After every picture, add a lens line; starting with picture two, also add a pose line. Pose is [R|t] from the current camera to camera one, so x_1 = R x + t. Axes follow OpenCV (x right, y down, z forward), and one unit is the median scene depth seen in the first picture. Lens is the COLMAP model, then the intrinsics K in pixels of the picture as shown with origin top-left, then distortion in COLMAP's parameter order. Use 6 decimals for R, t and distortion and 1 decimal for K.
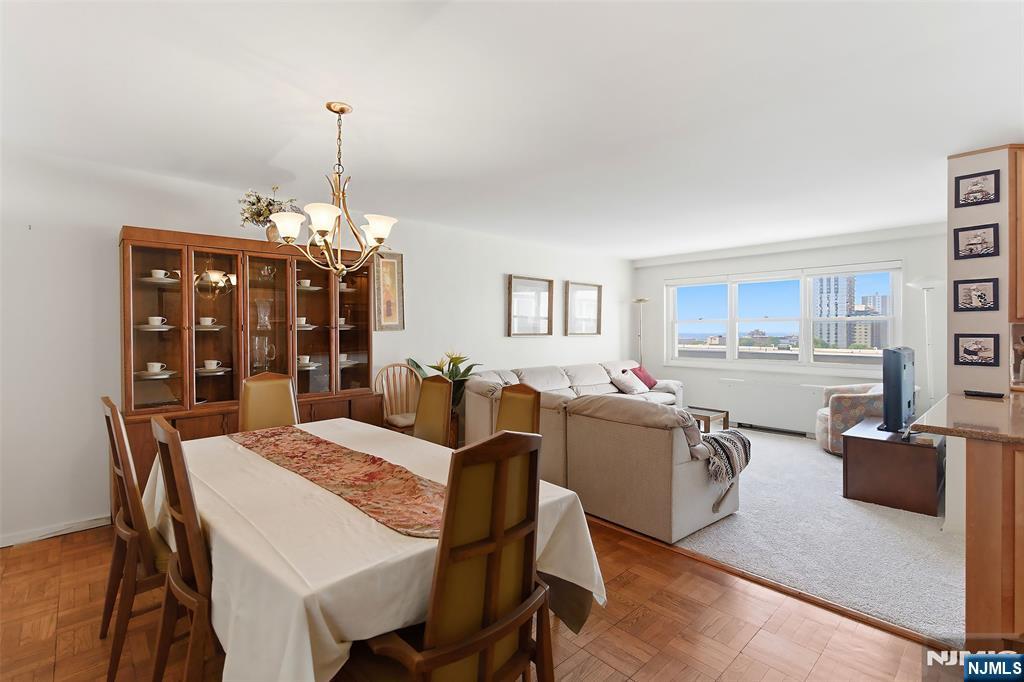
lens RADIAL K [[471.4, 0, 510.5], [0, 471.4, 331.7], [0, 0, 1]] dist [0.000147, -0.000085]
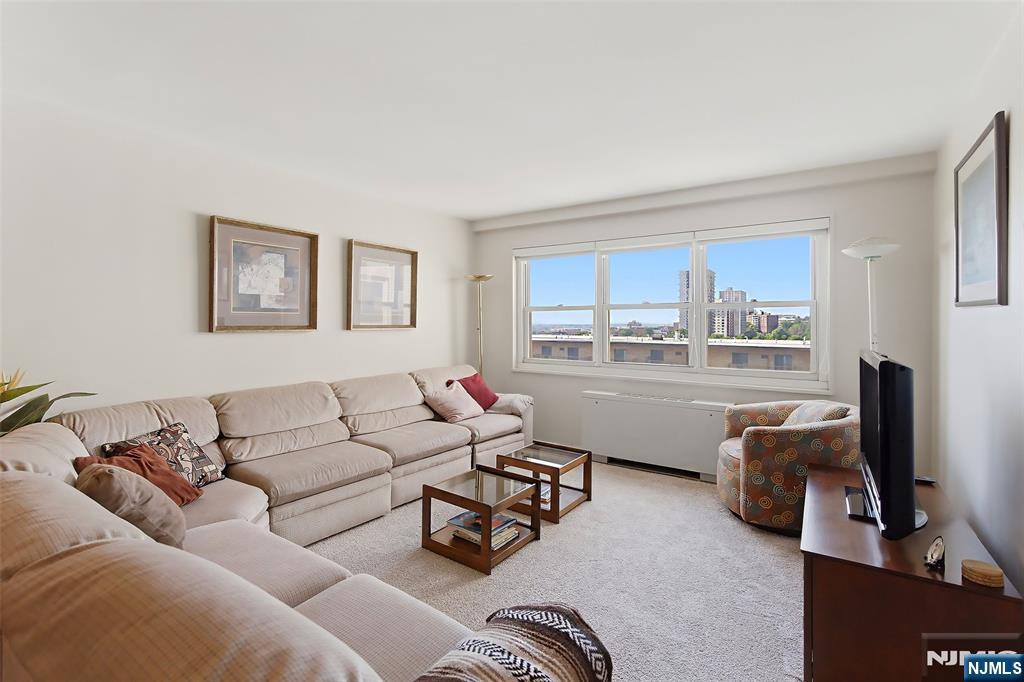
lens RADIAL K [[474.3, 0, 513.9], [0, 474.3, 323.6], [0, 0, 1]] dist [-0.001673, -0.000439]
pose [[0.972970, 0.000025, 0.230930, 0.214364], [-0.000480, 0.999998, 0.001914, -0.000401], [-0.230929, -0.001973, 0.972969, 0.407746]]
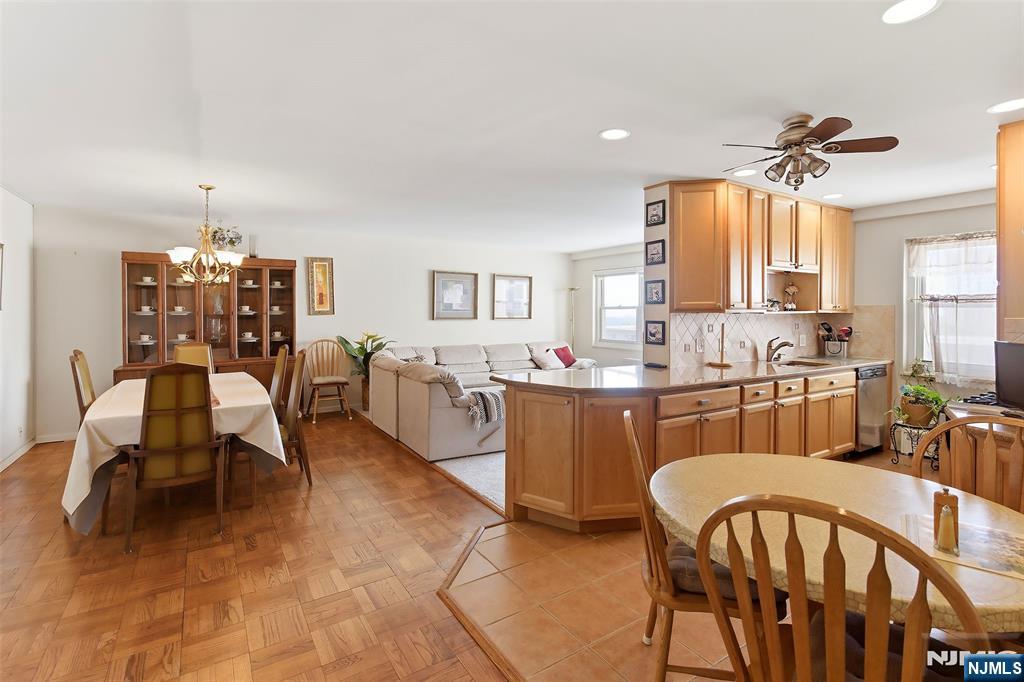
lens RADIAL K [[478.3, 0, 510.2], [0, 478.3, 317.5], [0, 0, 1]] dist [-0.002311, -0.000338]
pose [[0.985106, 0.006417, -0.171829, 0.428004], [-0.005223, 0.999959, 0.007401, -0.006814], [0.171870, -0.006394, 0.985099, -0.219262]]
